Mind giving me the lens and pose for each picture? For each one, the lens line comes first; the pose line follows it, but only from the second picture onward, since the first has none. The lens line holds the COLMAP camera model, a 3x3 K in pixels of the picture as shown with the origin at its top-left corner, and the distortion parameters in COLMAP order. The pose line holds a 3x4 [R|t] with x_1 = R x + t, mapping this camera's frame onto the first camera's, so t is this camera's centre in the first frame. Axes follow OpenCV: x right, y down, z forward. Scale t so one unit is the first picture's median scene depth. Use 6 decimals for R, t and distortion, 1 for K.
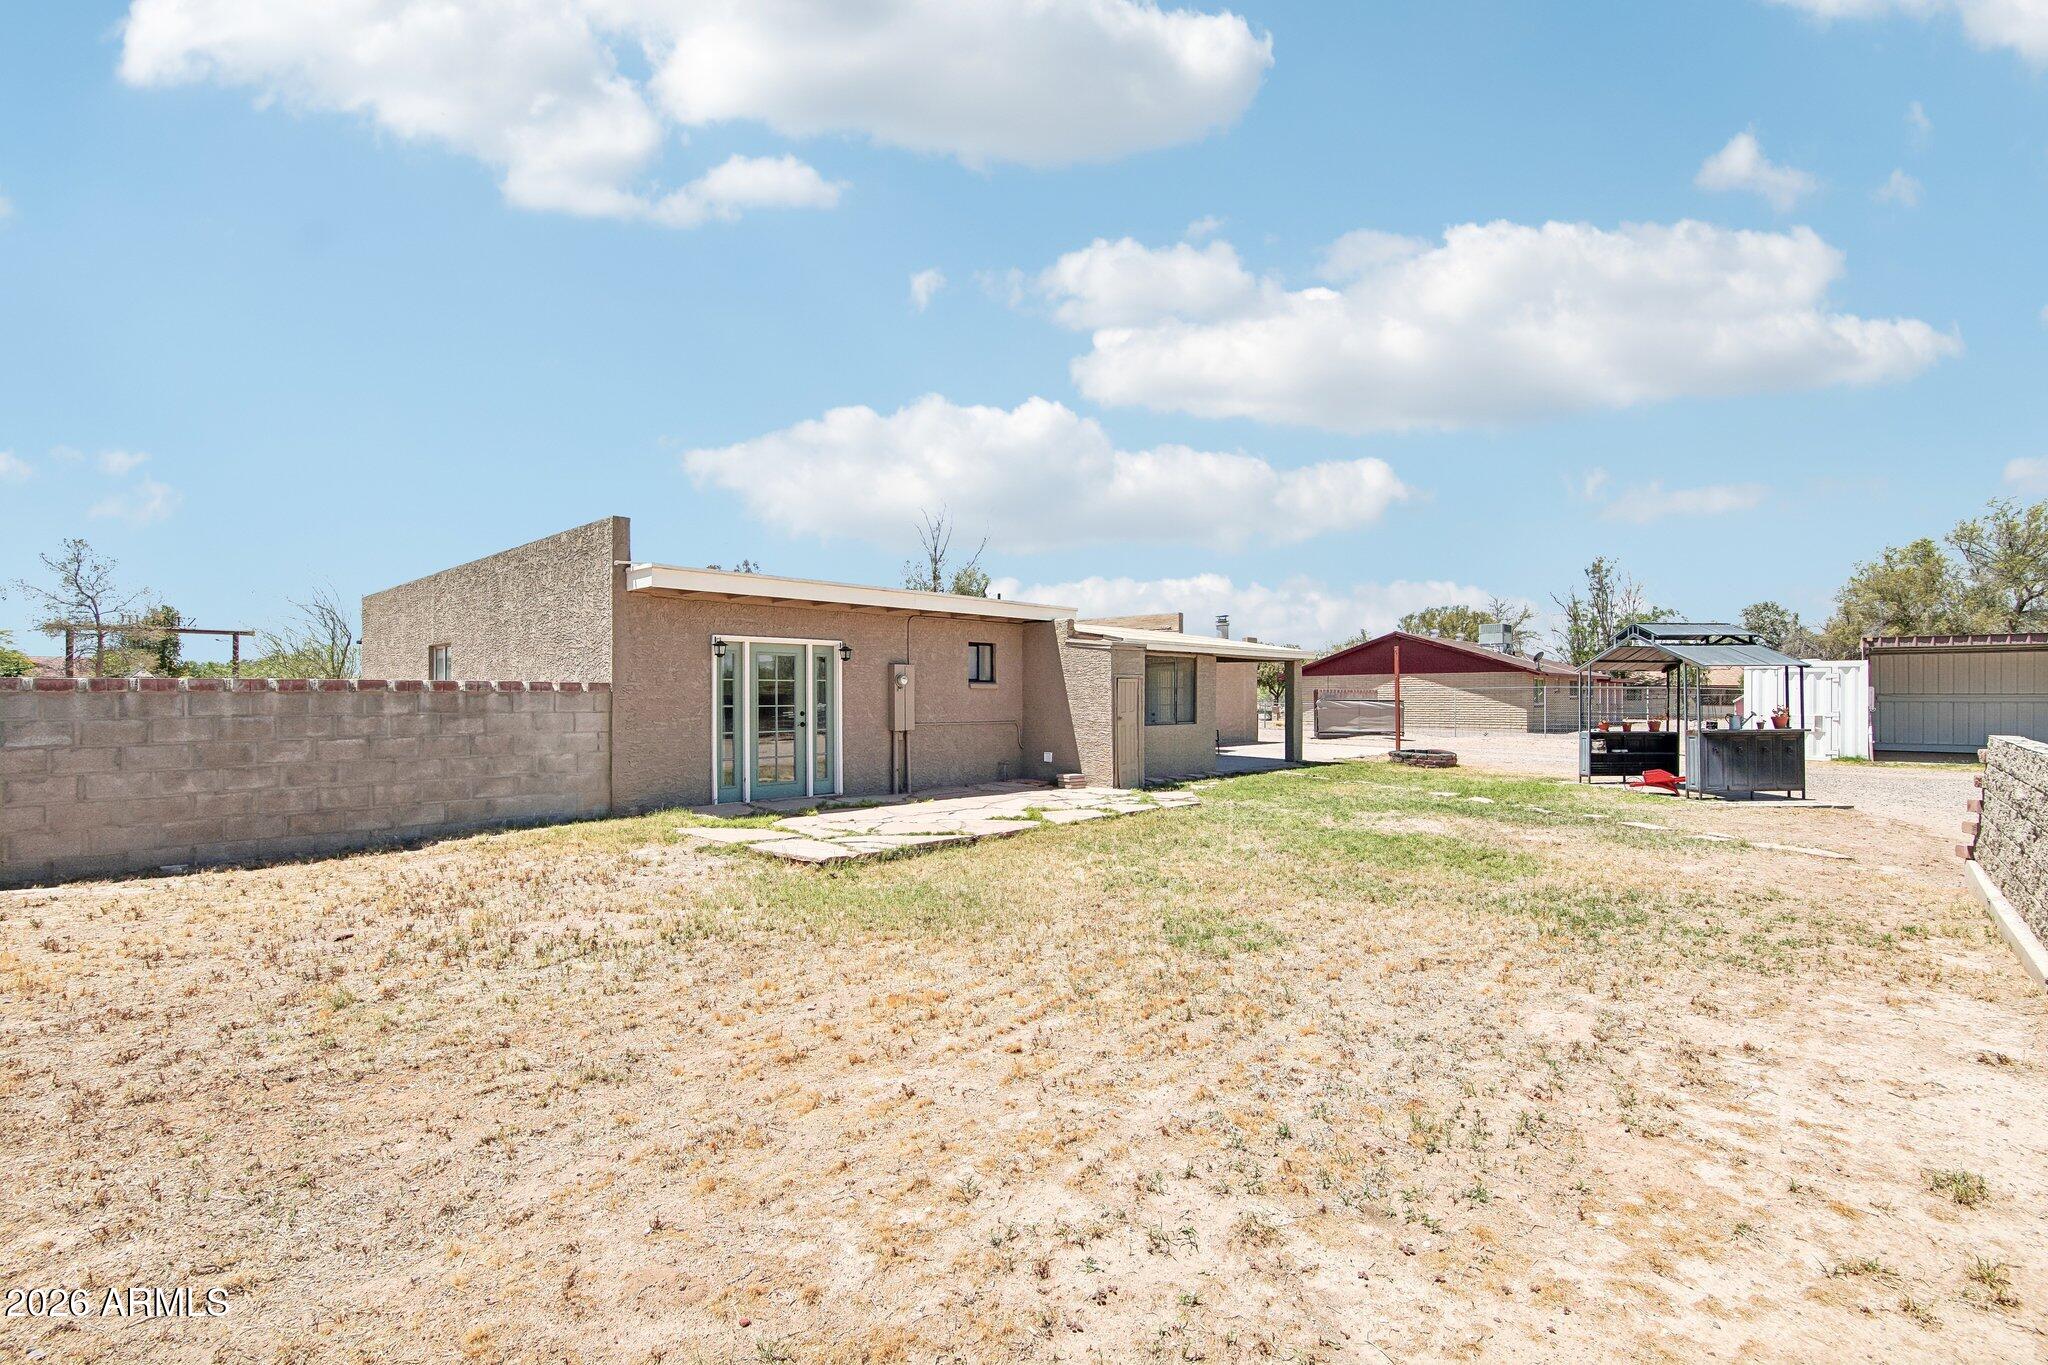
lens RADIAL K [[901.3, 0, 1024.0], [0, 901.3, 682.5], [0, 0, 1]] dist [0.000216, 0.000149]
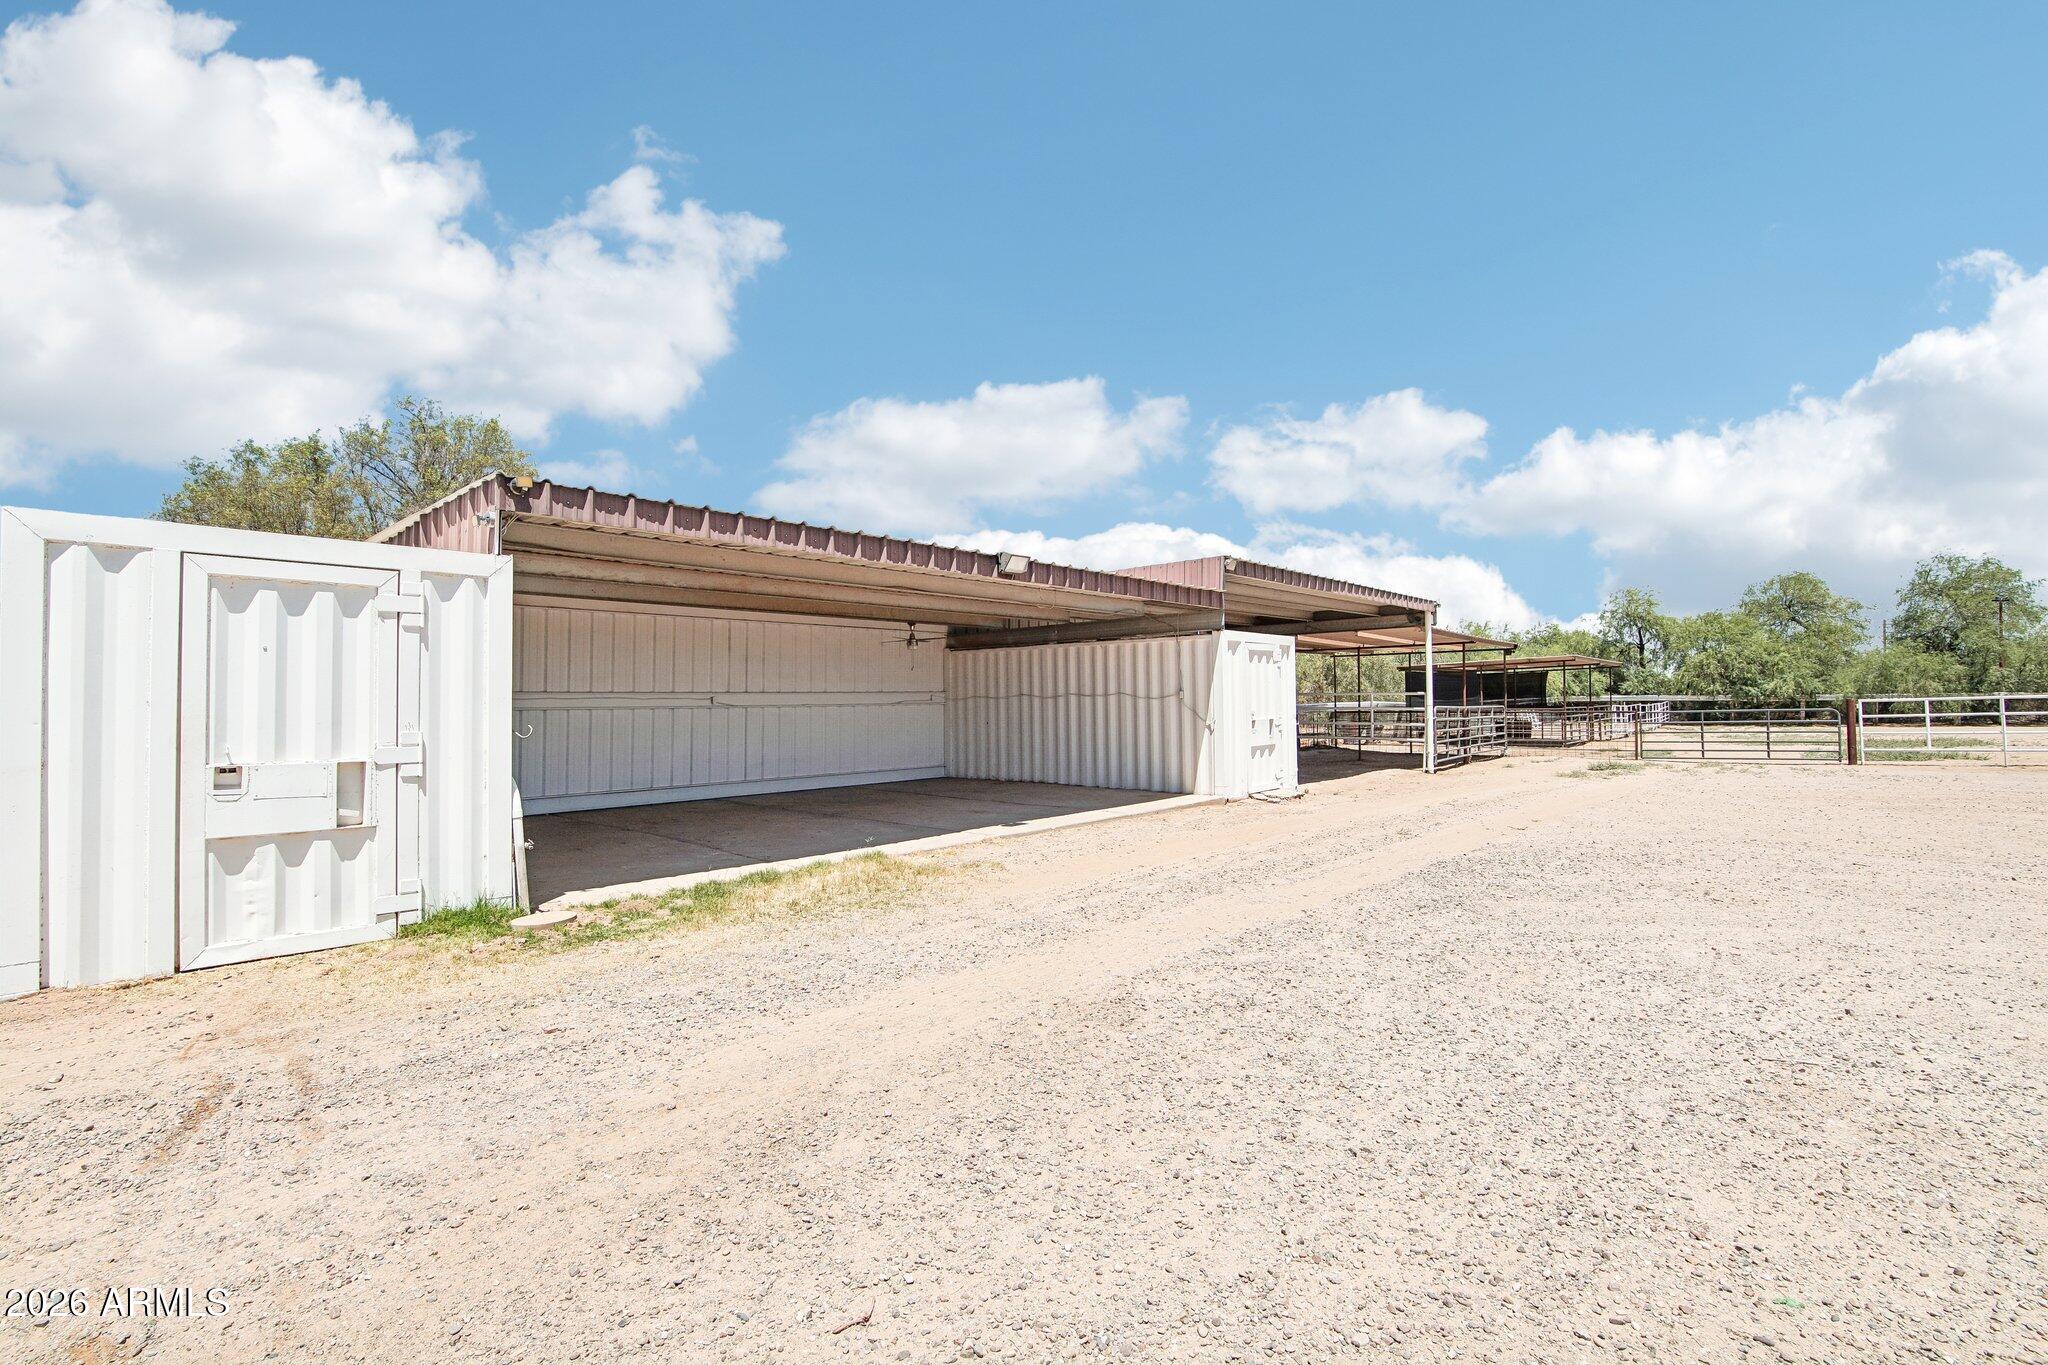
lens RADIAL K [[901.3, 0, 1024.0], [0, 901.3, 682.5], [0, 0, 1]] dist [0.000216, 0.000149]
pose [[0.011798, 0.022516, 0.999677, 0.654372], [-0.002231, 0.999745, -0.022491, 0.020295], [-0.999928, -0.001965, 0.011846, 0.834572]]
